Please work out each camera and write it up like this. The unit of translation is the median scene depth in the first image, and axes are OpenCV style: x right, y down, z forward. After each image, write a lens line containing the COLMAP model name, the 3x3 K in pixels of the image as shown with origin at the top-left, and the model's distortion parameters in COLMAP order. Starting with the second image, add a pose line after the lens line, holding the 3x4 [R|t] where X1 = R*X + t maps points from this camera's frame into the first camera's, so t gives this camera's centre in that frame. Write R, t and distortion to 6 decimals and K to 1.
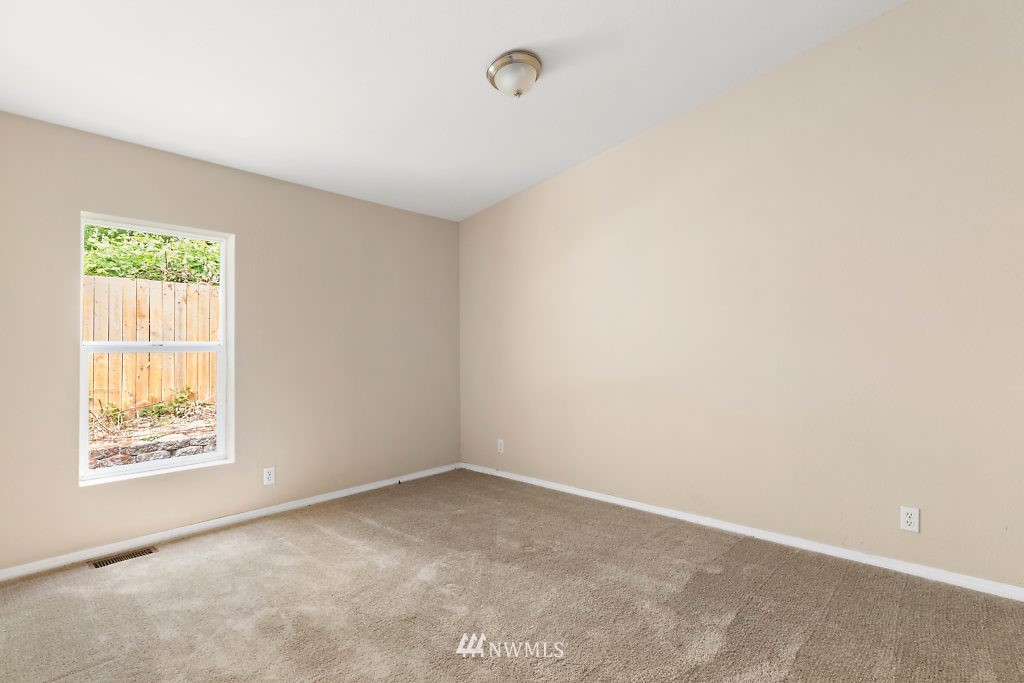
lens RADIAL K [[472.3, 0, 517.5], [0, 472.3, 351.5], [0, 0, 1]] dist [0.000483, 0.000883]
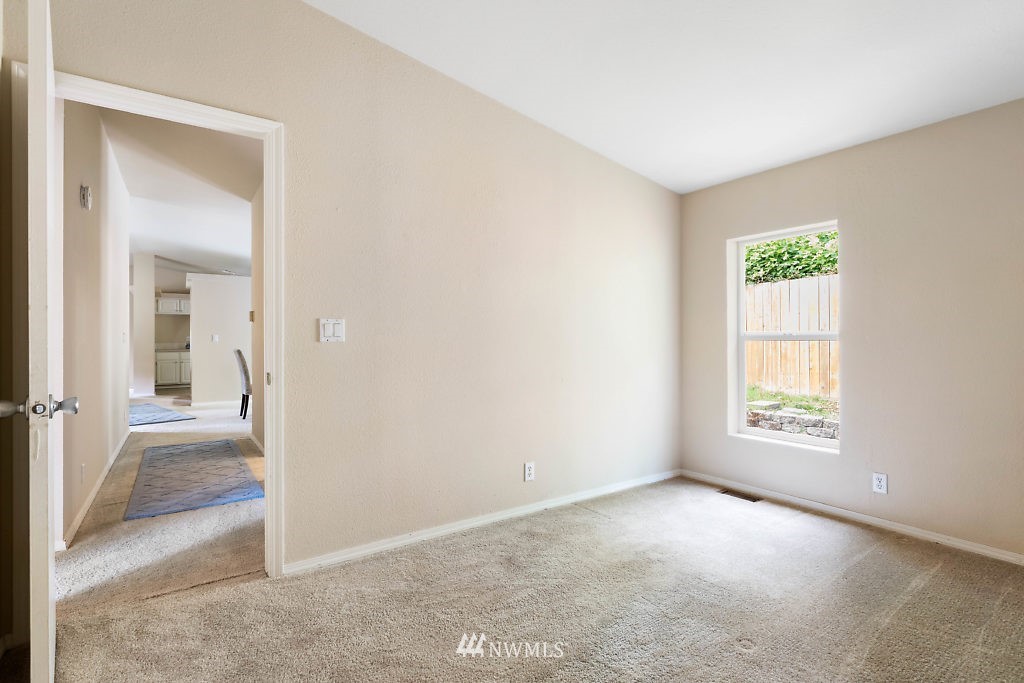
lens RADIAL K [[472.3, 0, 517.5], [0, 472.3, 351.5], [0, 0, 1]] dist [0.000483, 0.000883]
pose [[-0.200331, 0.028871, -0.979303, 0.493271], [0.001414, 0.999573, 0.029179, -0.005692], [0.979727, 0.004461, -0.200286, 0.565140]]
